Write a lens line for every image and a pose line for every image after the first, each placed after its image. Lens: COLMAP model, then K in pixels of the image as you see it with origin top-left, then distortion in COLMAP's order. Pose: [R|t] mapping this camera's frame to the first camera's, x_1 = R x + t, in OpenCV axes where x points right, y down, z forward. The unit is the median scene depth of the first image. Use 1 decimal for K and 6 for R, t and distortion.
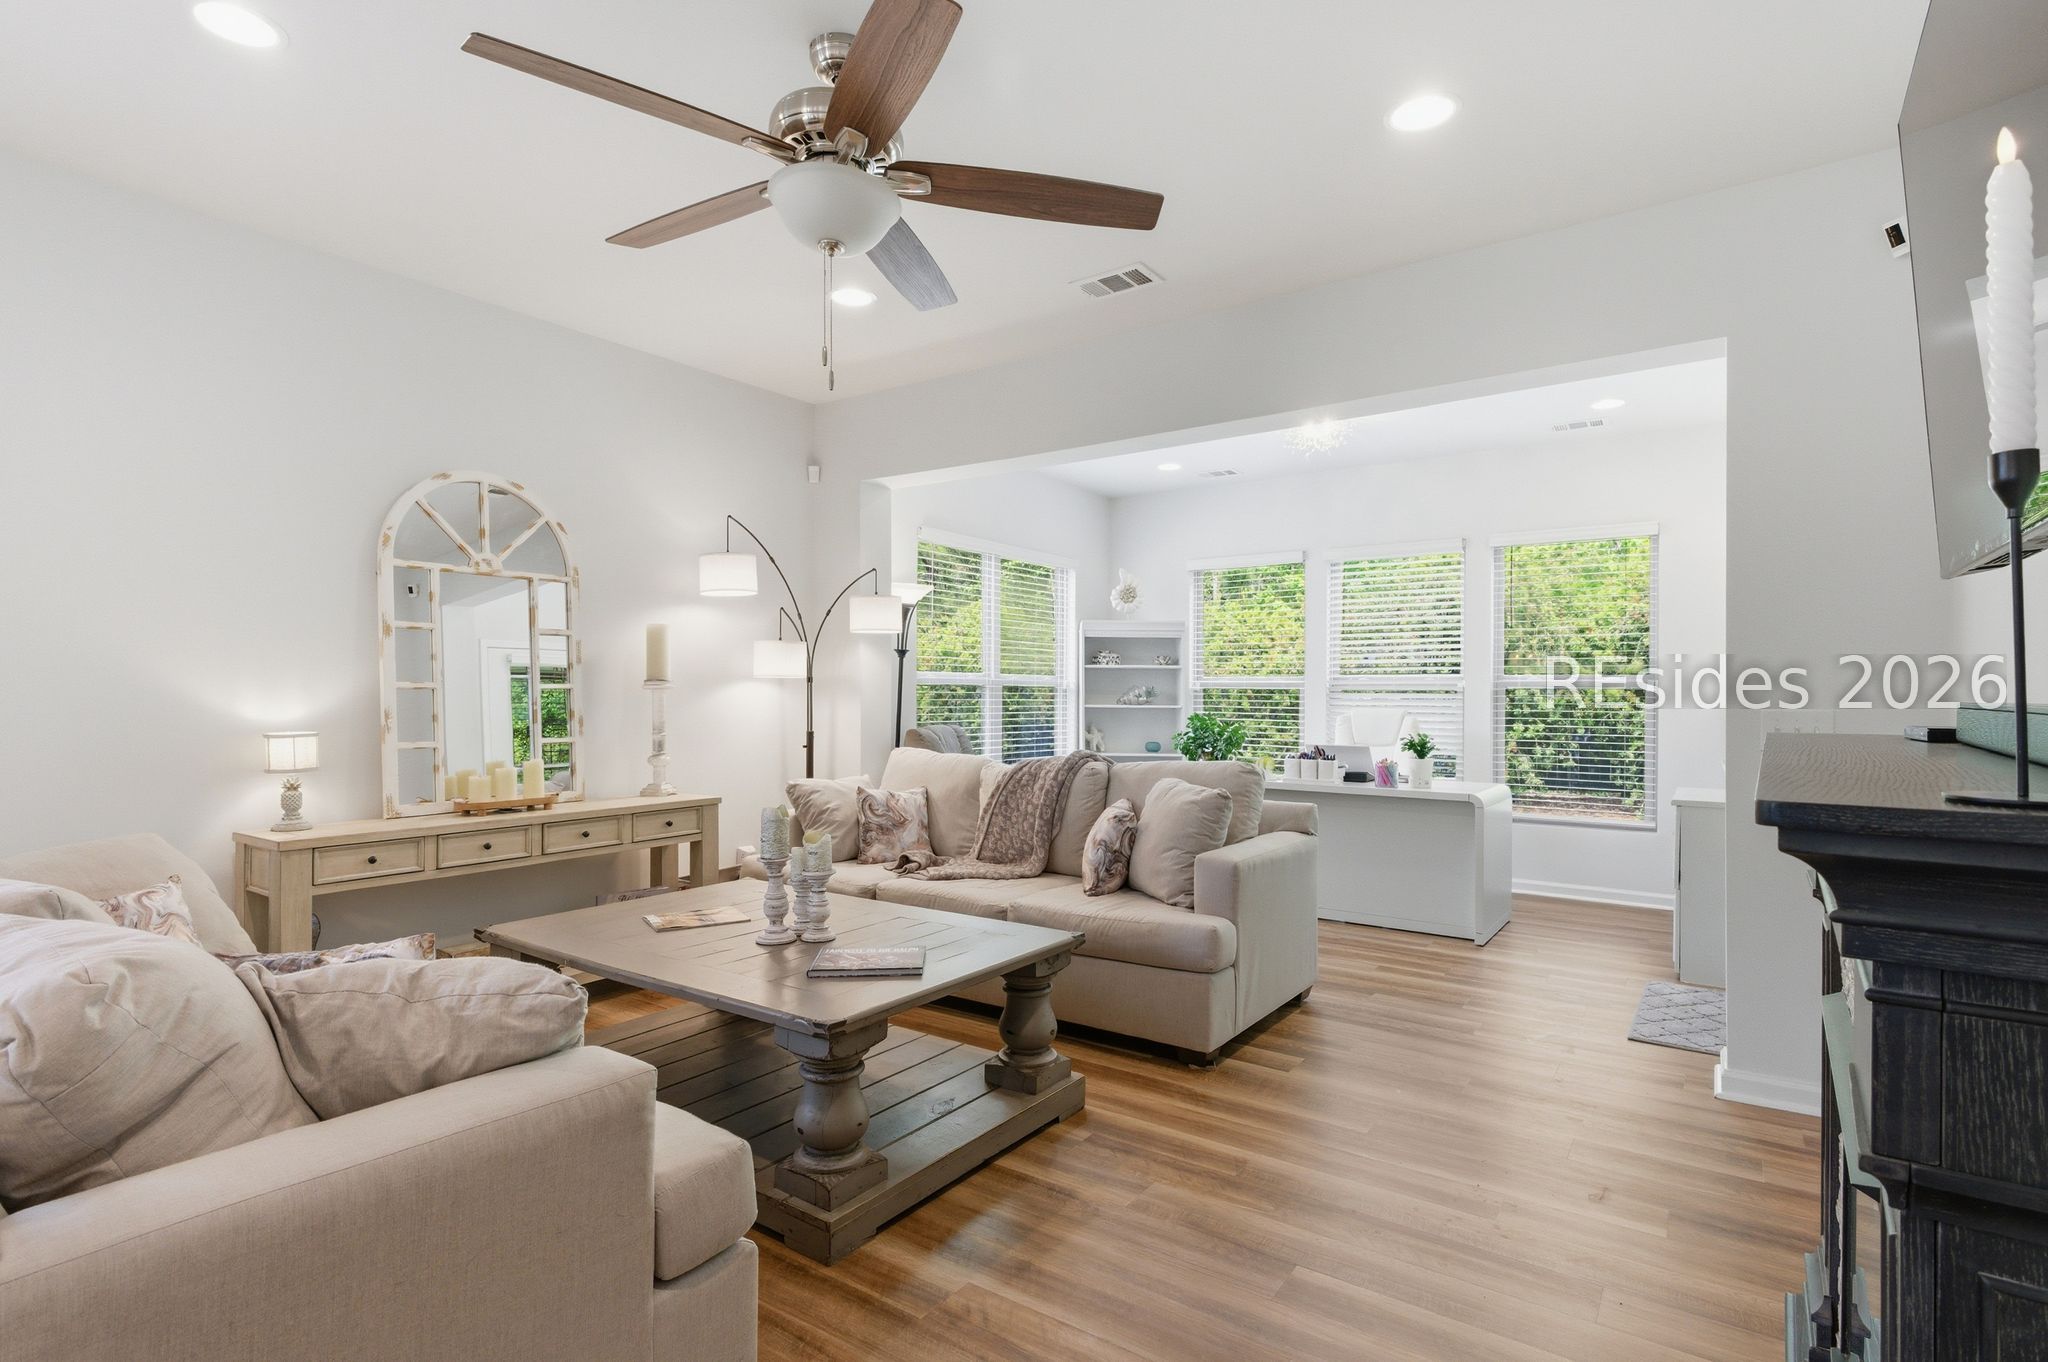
lens RADIAL K [[1025.8, 0, 1020.0], [0, 1025.8, 685.6], [0, 0, 1]] dist [0.004407, -0.000532]
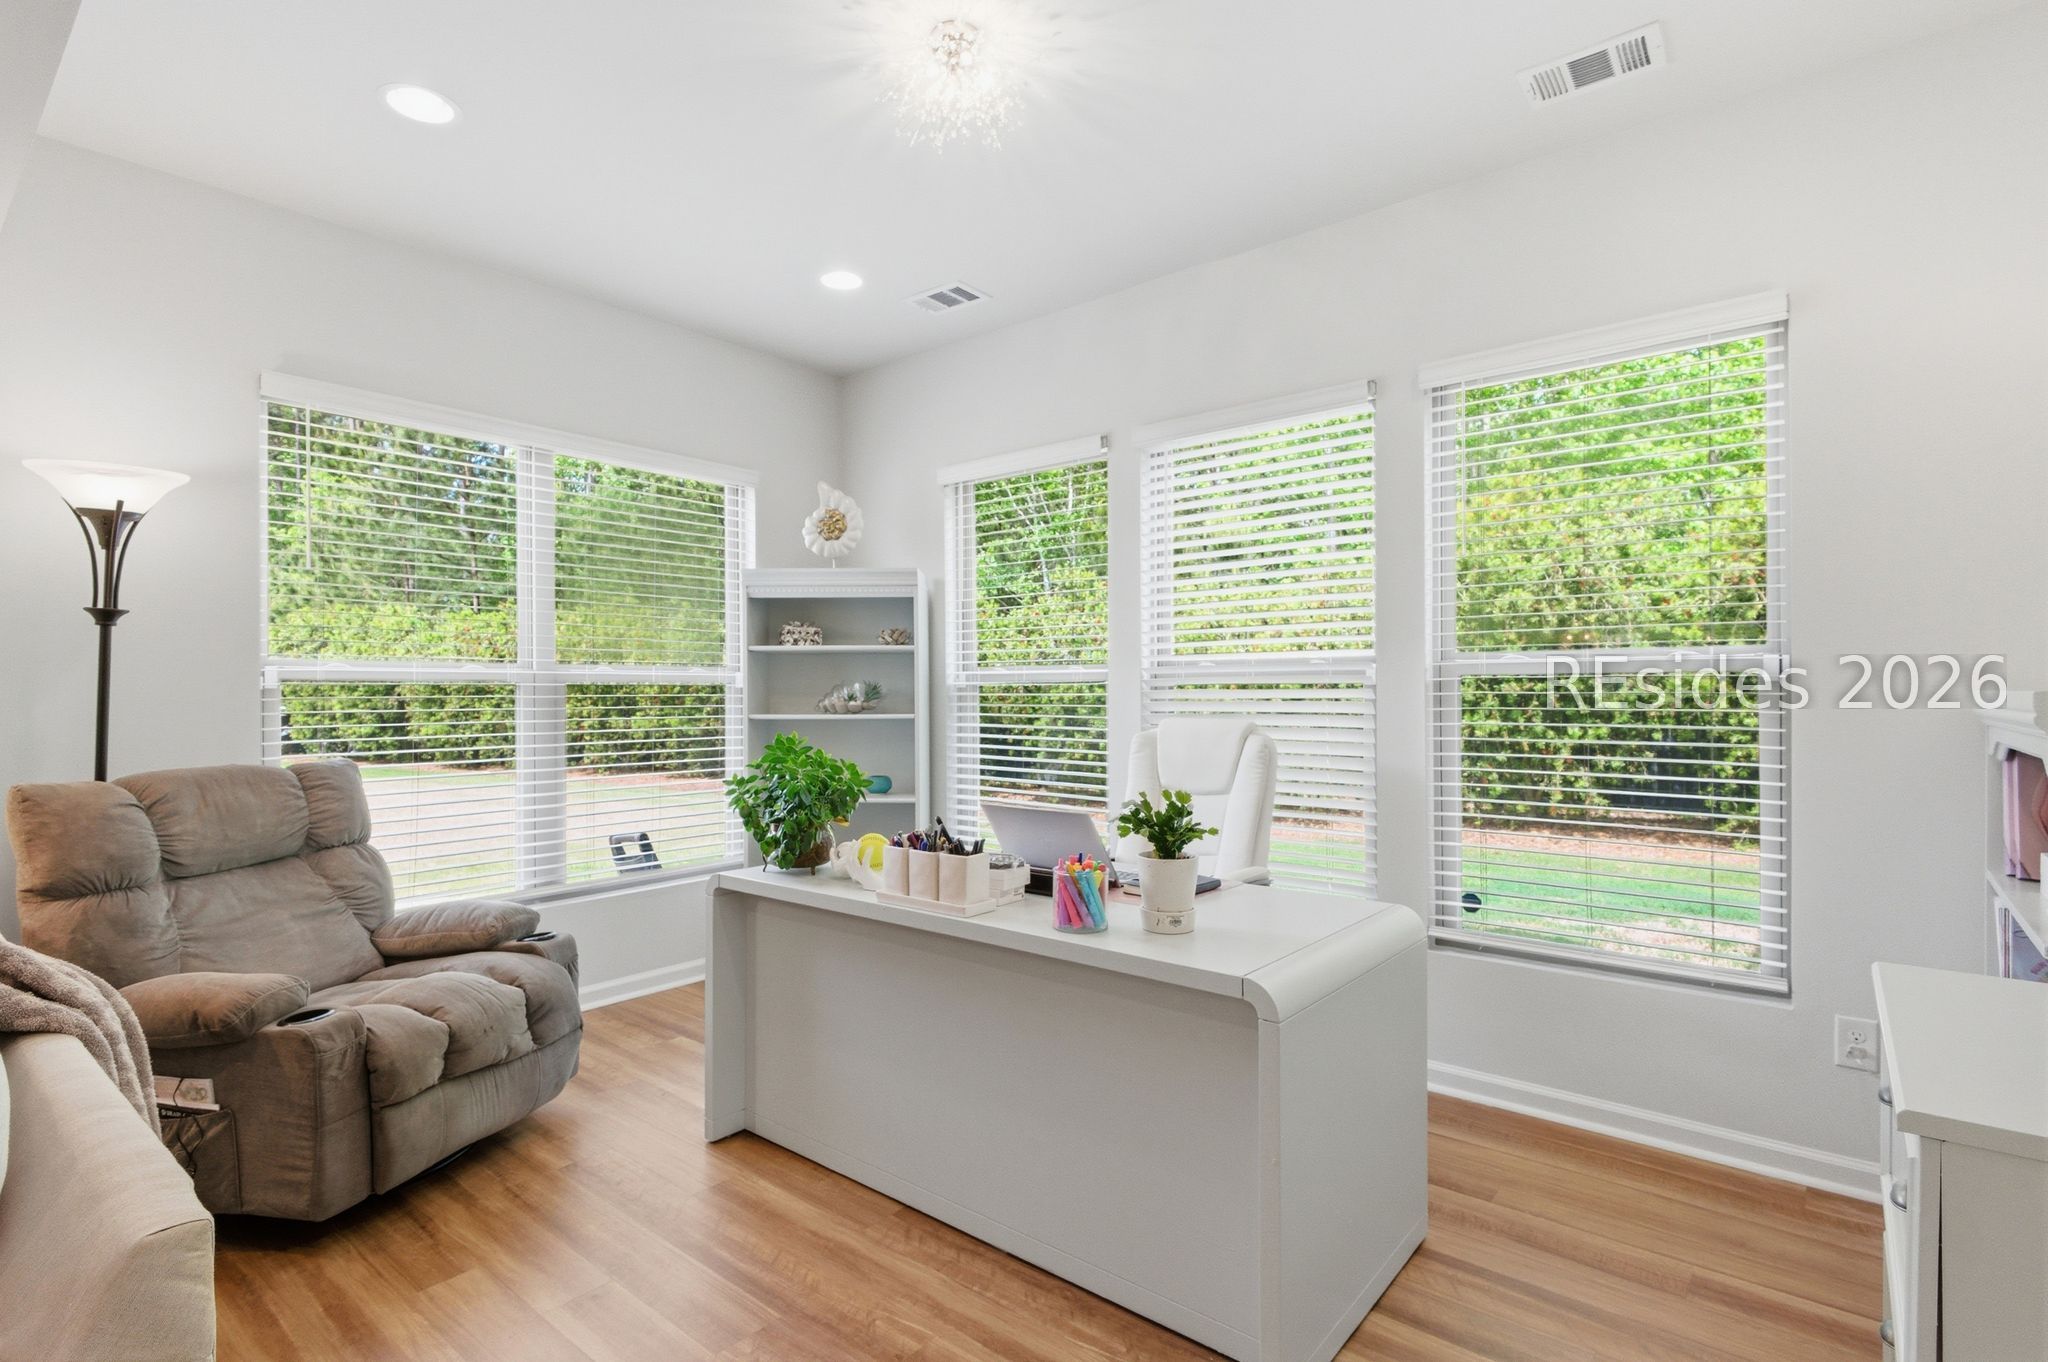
lens RADIAL K [[1025.8, 0, 1028.5], [0, 1025.8, 680.7], [0, 0, 1]] dist [0.004407, -0.000532]
pose [[0.998135, -0.012425, -0.059766, 0.251671], [0.012159, 0.999914, -0.004814, 0.004056], [0.059821, 0.004078, 0.998201, 0.422370]]
